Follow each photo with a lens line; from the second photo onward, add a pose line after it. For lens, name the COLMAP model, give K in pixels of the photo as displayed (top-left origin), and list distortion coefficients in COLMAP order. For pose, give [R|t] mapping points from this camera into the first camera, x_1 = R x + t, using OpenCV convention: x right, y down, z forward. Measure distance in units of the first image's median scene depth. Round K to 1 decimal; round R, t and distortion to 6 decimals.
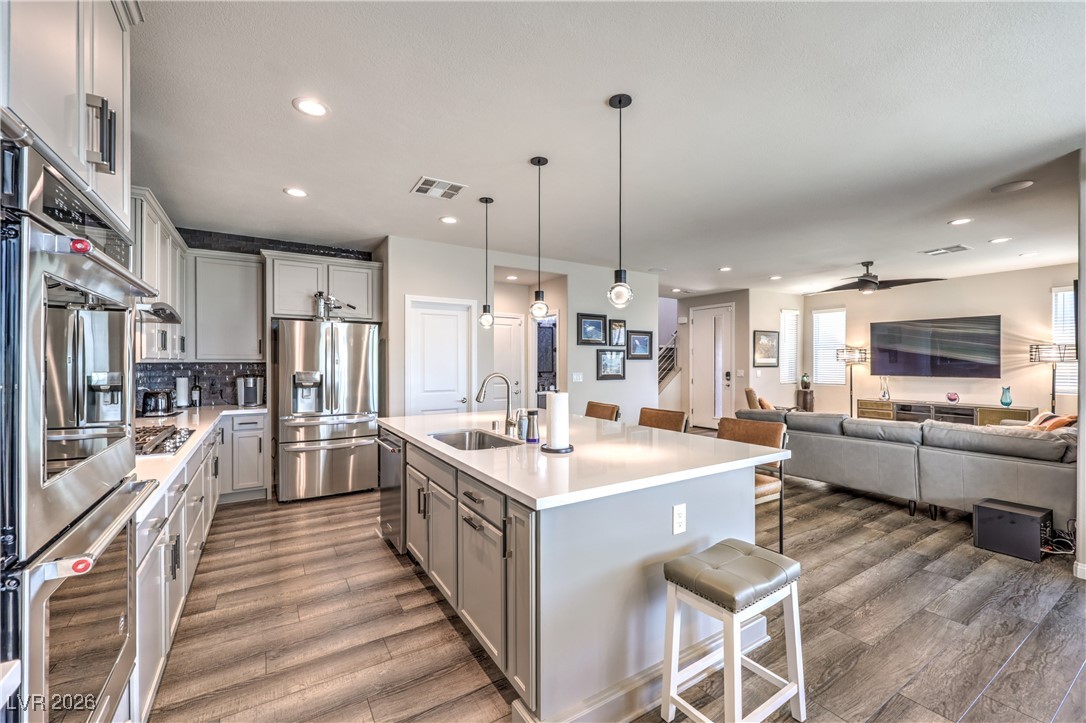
lens RADIAL K [[442.7, 0, 545.5], [0, 442.7, 364.0], [0, 0, 1]] dist [-0.001108, 0.000368]
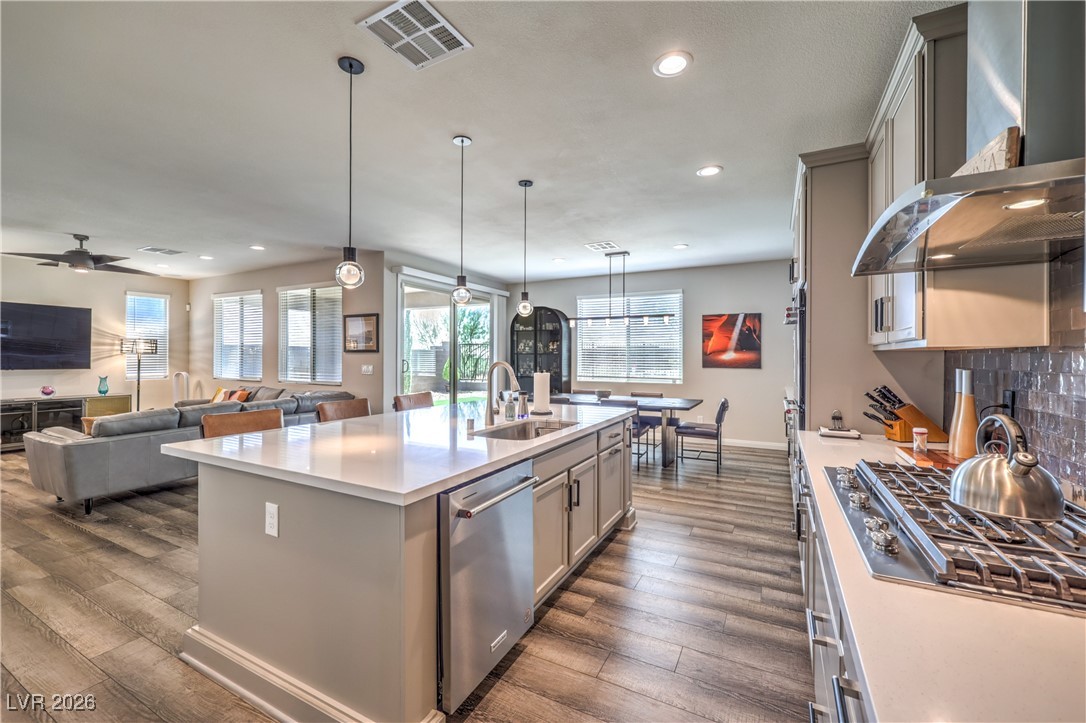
lens RADIAL K [[442.7, 0, 538.5], [0, 442.7, 359.3], [0, 0, 1]] dist [-0.001108, 0.000368]
pose [[-0.487880, -0.003483, 0.872903, -0.561835], [0.001622, 0.999987, 0.004897, 0.008211], [-0.872909, 0.003805, -0.487868, 0.798732]]
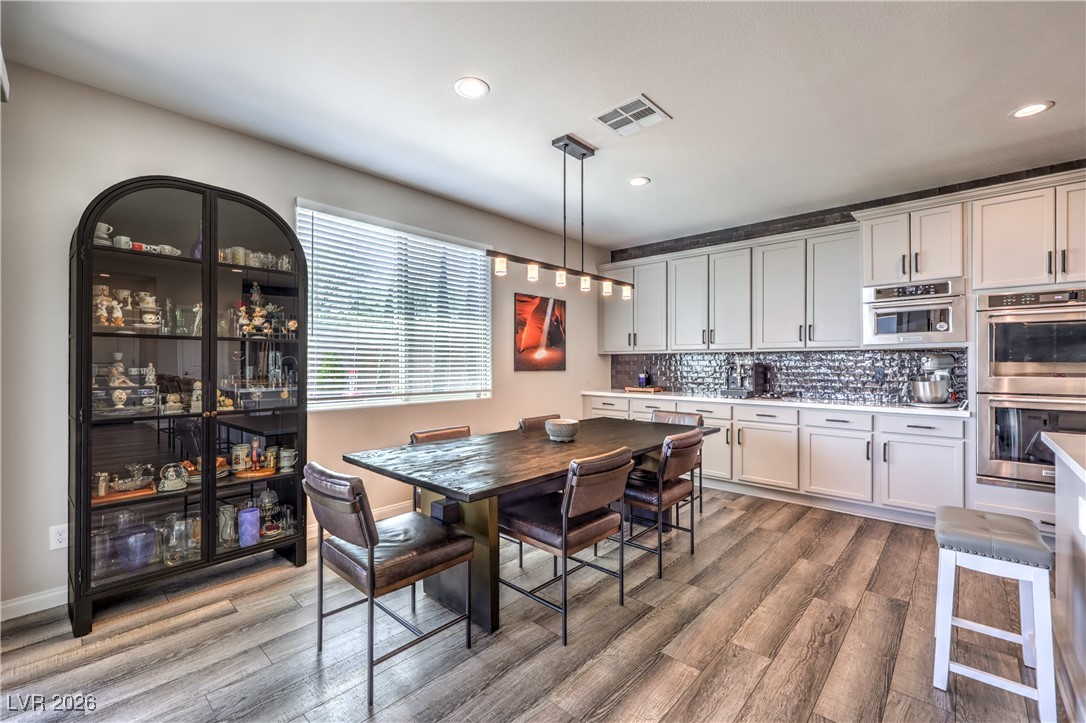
lens RADIAL K [[442.7, 0, 532.1], [0, 442.7, 361.6], [0, 0, 1]] dist [-0.001108, 0.000368]
pose [[-0.974156, -0.000631, -0.225877, 0.593453], [-0.001378, 0.999994, 0.003151, 0.019089], [0.225874, 0.003381, -0.974151, 0.580144]]
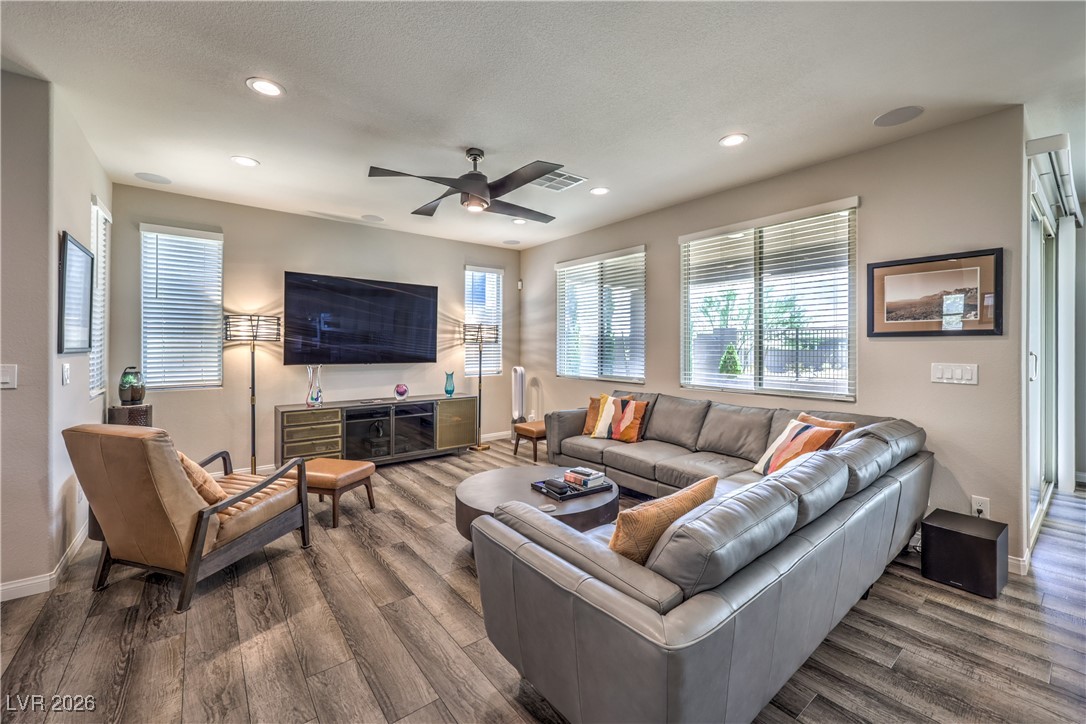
lens RADIAL K [[442.7, 0, 550.0], [0, 442.7, 351.9], [0, 0, 1]] dist [-0.001108, 0.000368]
pose [[-0.102345, -0.008885, 0.994709, 0.235398], [0.003699, 0.999950, 0.009313, 0.006659], [-0.994742, 0.004632, -0.102307, 1.194560]]
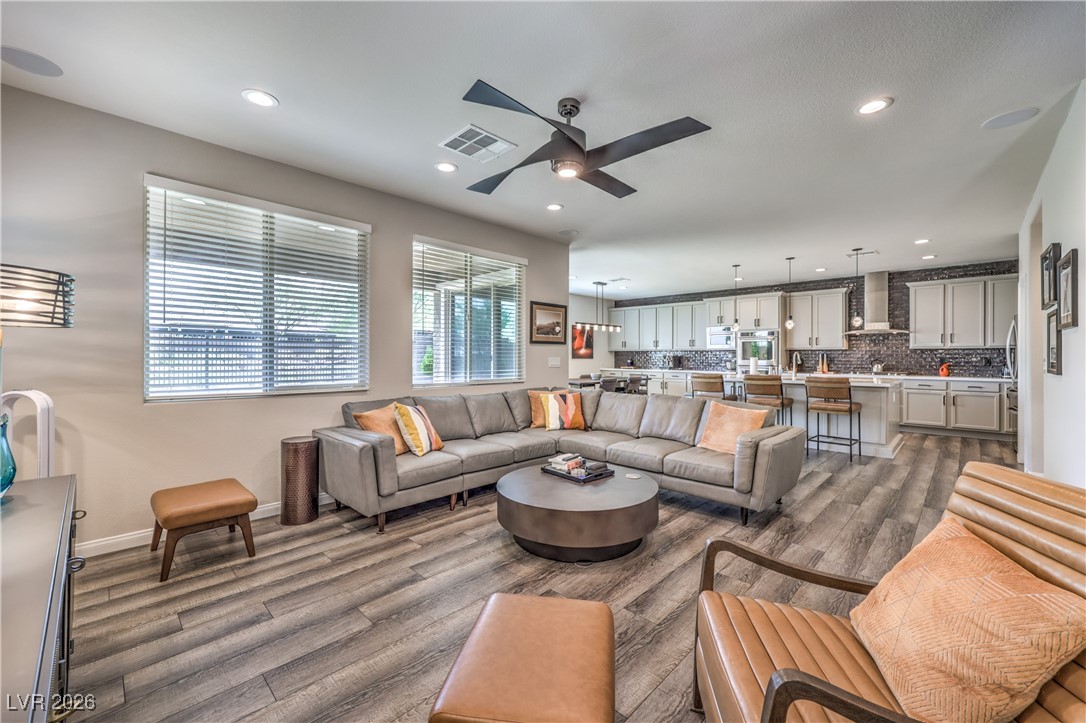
lens RADIAL K [[442.7, 0, 545.5], [0, 442.7, 361.7], [0, 0, 1]] dist [-0.001108, 0.000368]
pose [[-0.972476, 0.001107, -0.233002, 1.055442], [-0.003276, 0.999825, 0.018422, 0.018001], [0.232982, 0.018678, -0.972302, 1.754283]]
